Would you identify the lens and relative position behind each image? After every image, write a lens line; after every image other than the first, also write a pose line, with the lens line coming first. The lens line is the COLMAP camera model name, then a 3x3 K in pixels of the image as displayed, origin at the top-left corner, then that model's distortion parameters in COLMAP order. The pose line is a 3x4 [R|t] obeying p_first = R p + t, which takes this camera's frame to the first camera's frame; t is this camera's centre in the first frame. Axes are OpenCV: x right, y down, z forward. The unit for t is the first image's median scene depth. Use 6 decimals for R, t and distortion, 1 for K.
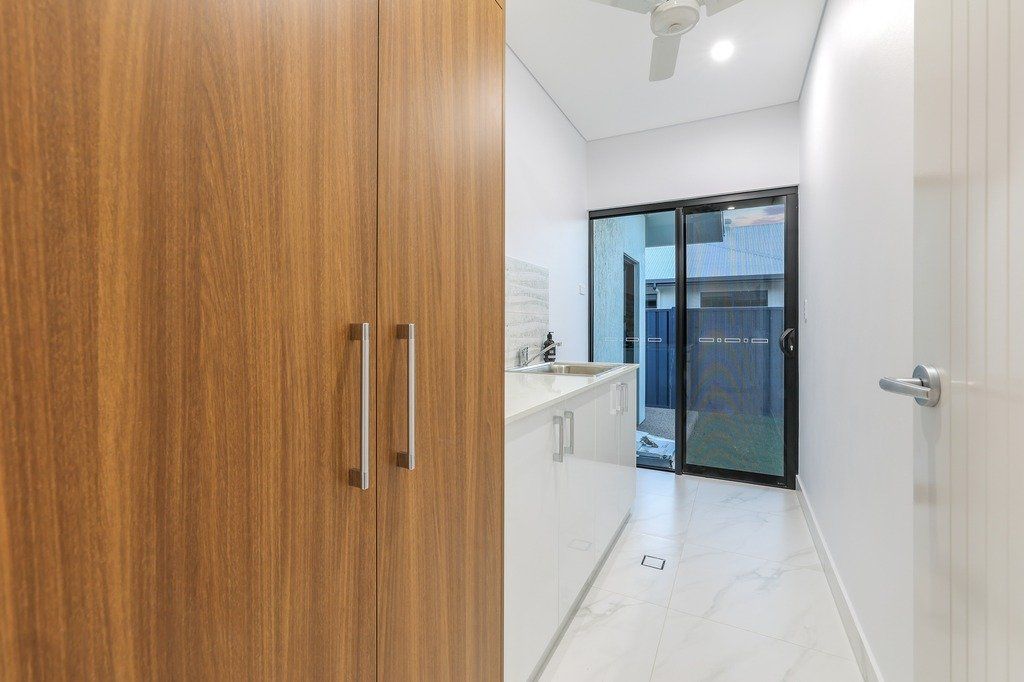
lens RADIAL K [[443.2, 0, 511.3], [0, 443.2, 325.1], [0, 0, 1]] dist [0.001573, 0.000732]
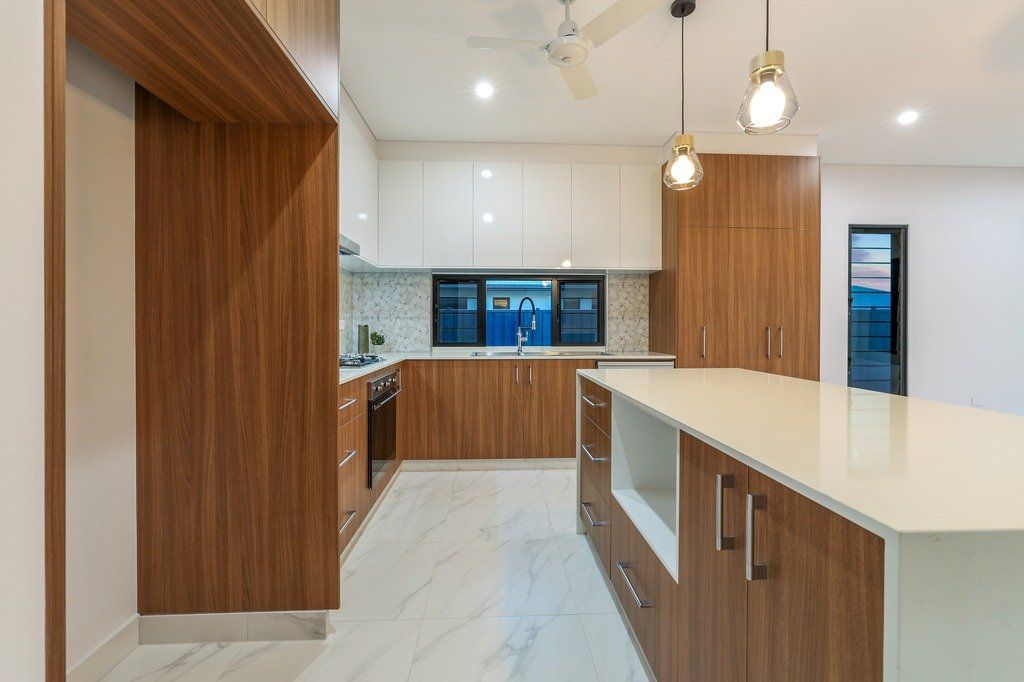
lens RADIAL K [[438.7, 0, 510.1], [0, 438.7, 328.9], [0, 0, 1]] dist [-0.001775, 0.000004]
pose [[0.497419, 0.002305, -0.867507, 1.927685], [0.000323, 0.999996, 0.002842, 0.209161], [0.867510, -0.001694, 0.497416, -3.005864]]
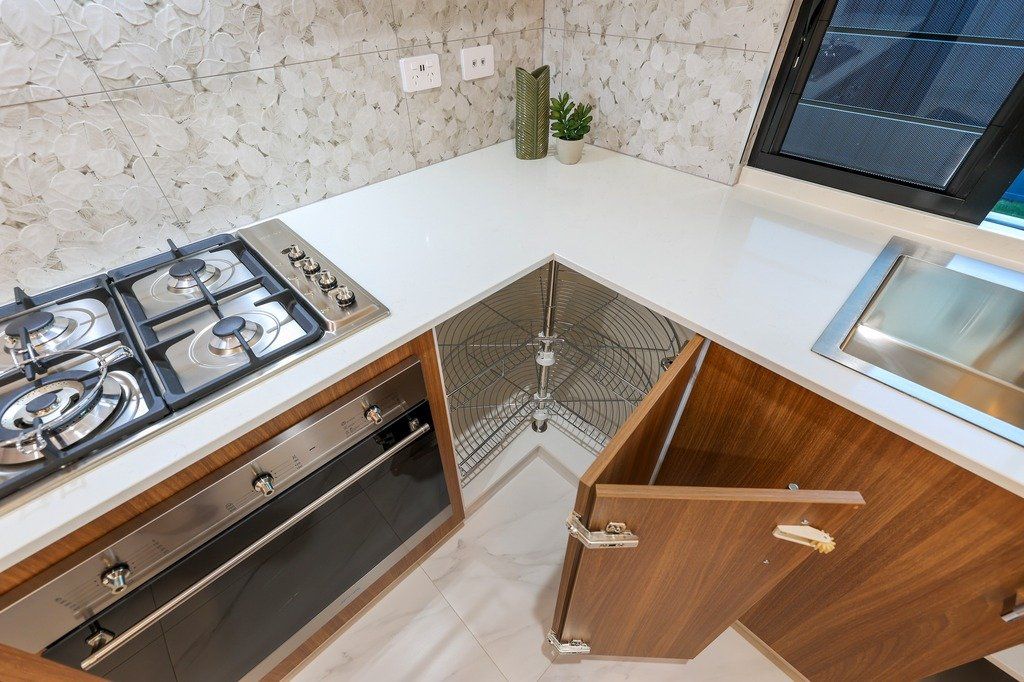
lens RADIAL K [[434.4, 0, 514.2], [0, 434.4, 325.5], [0, 0, 1]] dist [-0.000159, 0.000557]
pose [[-0.319217, 0.620637, -0.716177, -0.787442], [0.008683, 0.757599, 0.652663, -0.079157], [0.947642, 0.202122, -0.247227, -1.755215]]
